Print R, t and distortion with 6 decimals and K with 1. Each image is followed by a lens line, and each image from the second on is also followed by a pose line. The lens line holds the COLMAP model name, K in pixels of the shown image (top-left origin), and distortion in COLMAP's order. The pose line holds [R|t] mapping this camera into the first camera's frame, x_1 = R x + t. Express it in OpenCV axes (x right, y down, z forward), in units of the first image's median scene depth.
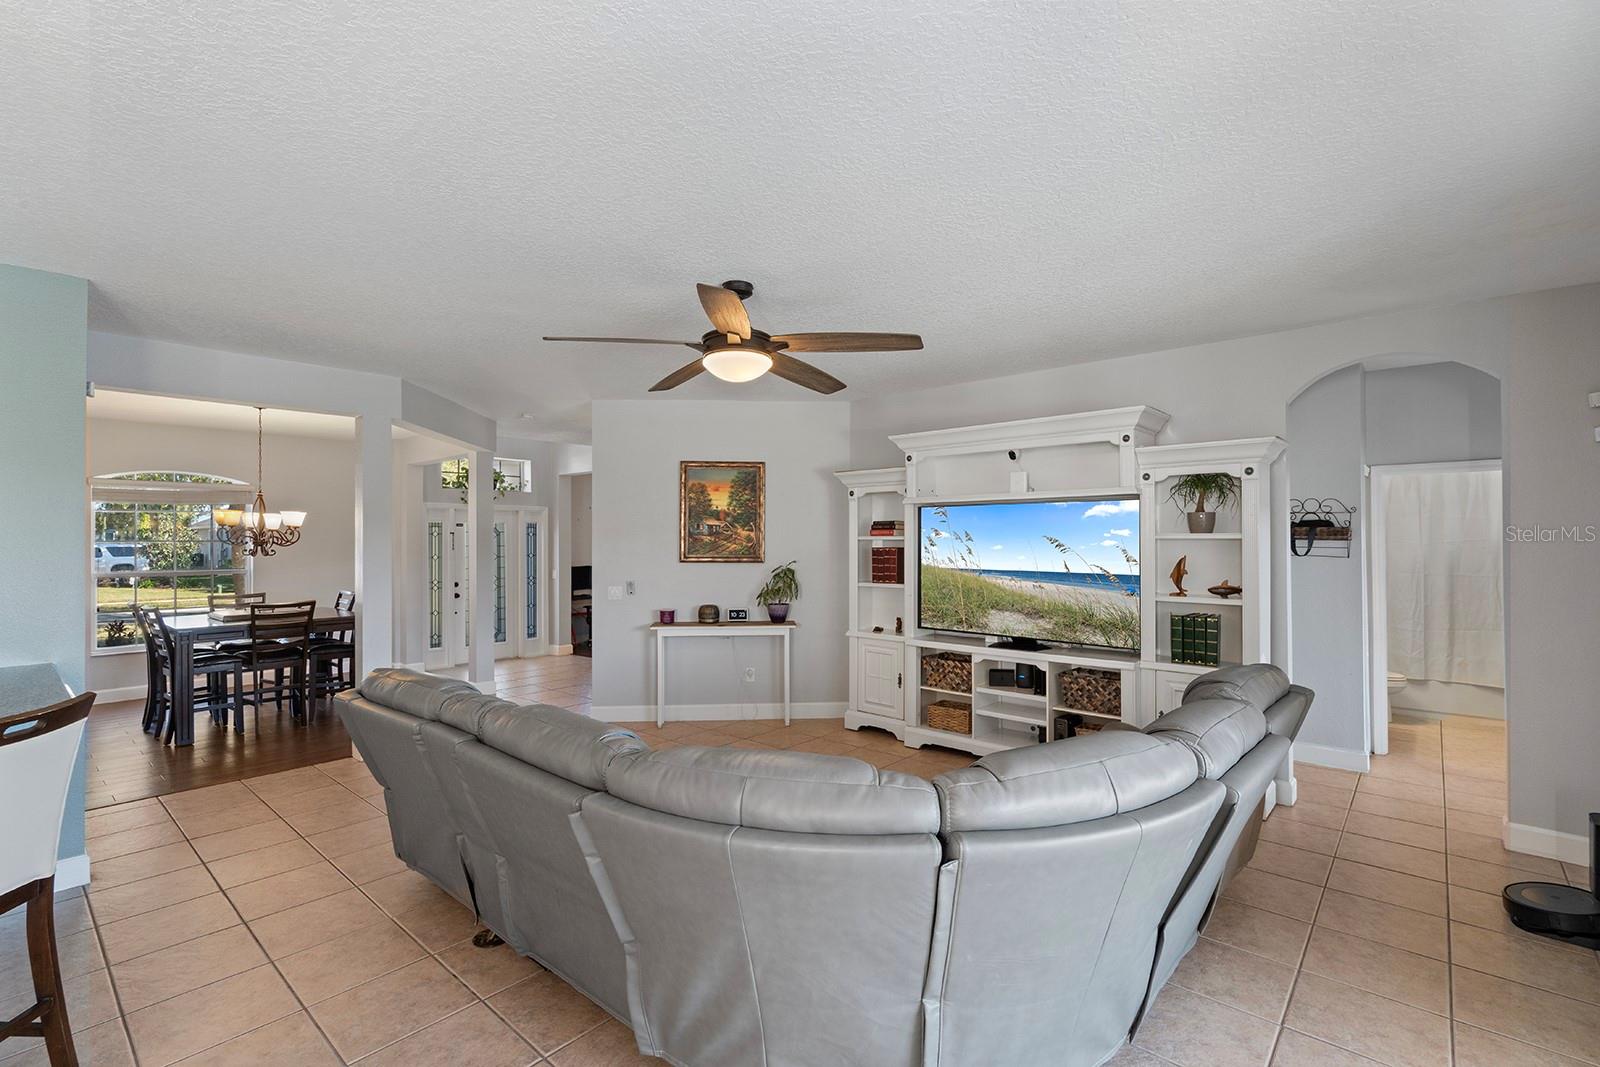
lens RADIAL K [[731.2, 0, 801.8], [0, 731.2, 539.4], [0, 0, 1]] dist [-0.003301, 0.001830]
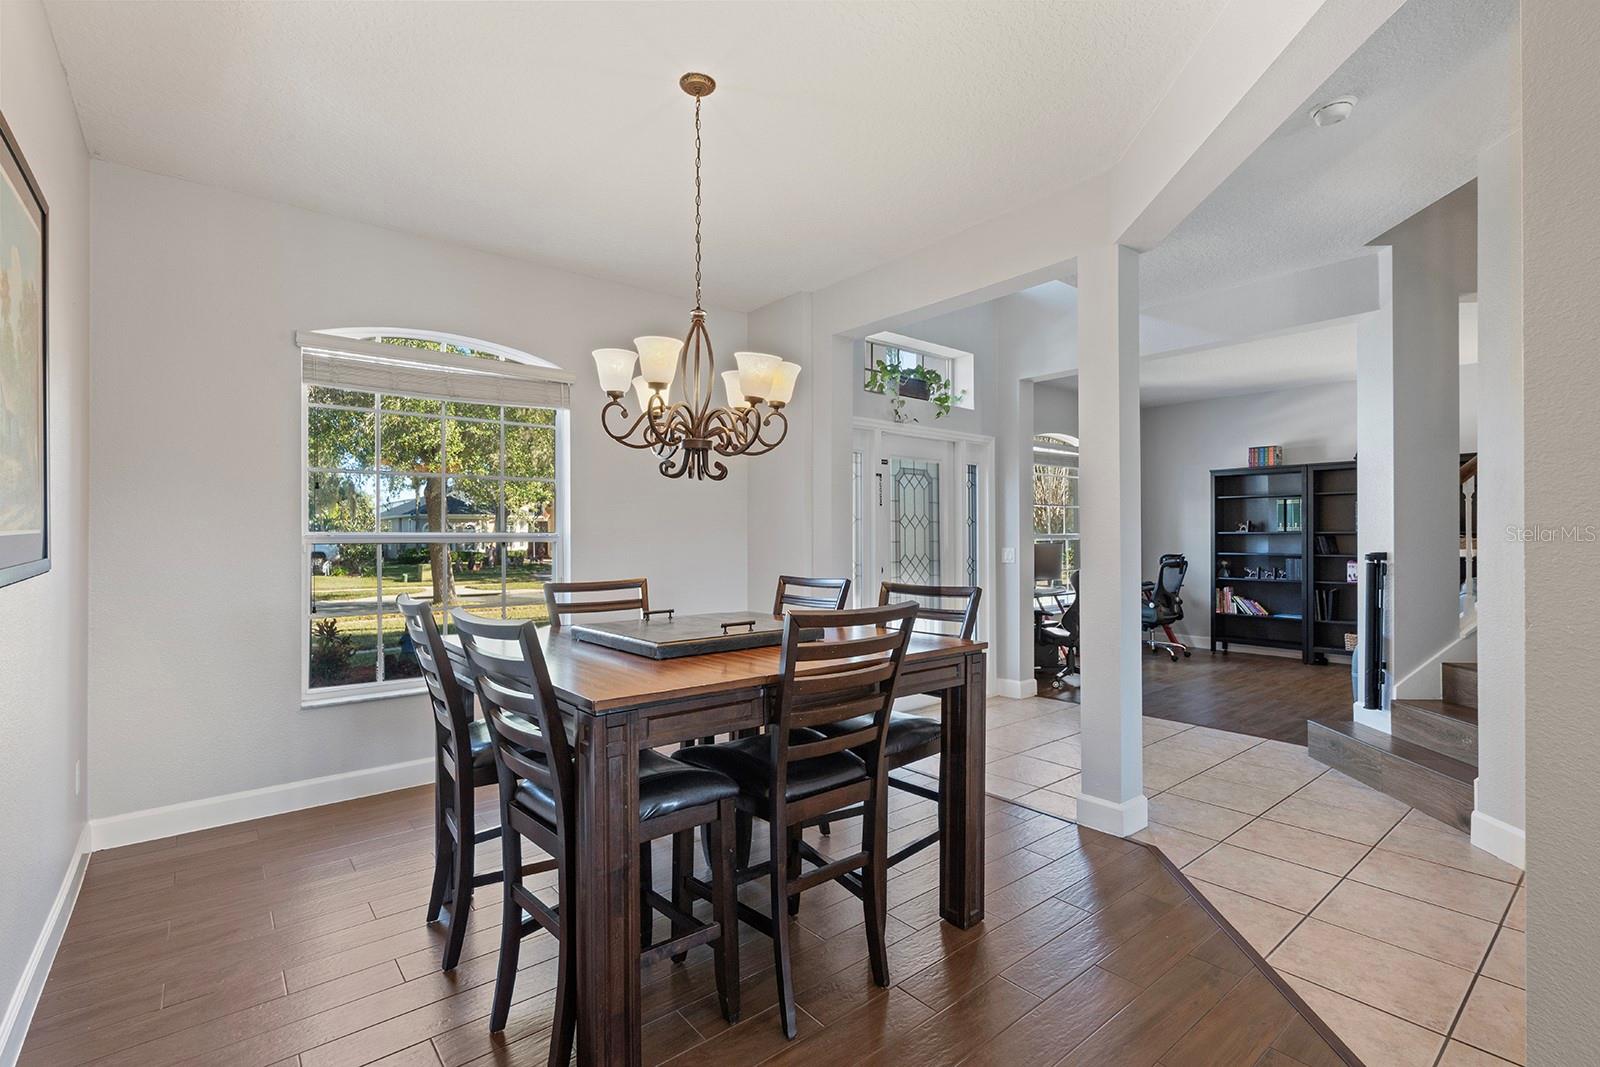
lens RADIAL K [[731.2, 0, 792.7], [0, 731.2, 538.7], [0, 0, 1]] dist [-0.003301, 0.001830]
pose [[0.986239, 0.003862, -0.165278, -0.420652], [-0.003409, 0.999990, 0.003022, 0.034937], [0.165288, -0.002417, 0.986242, 0.424359]]
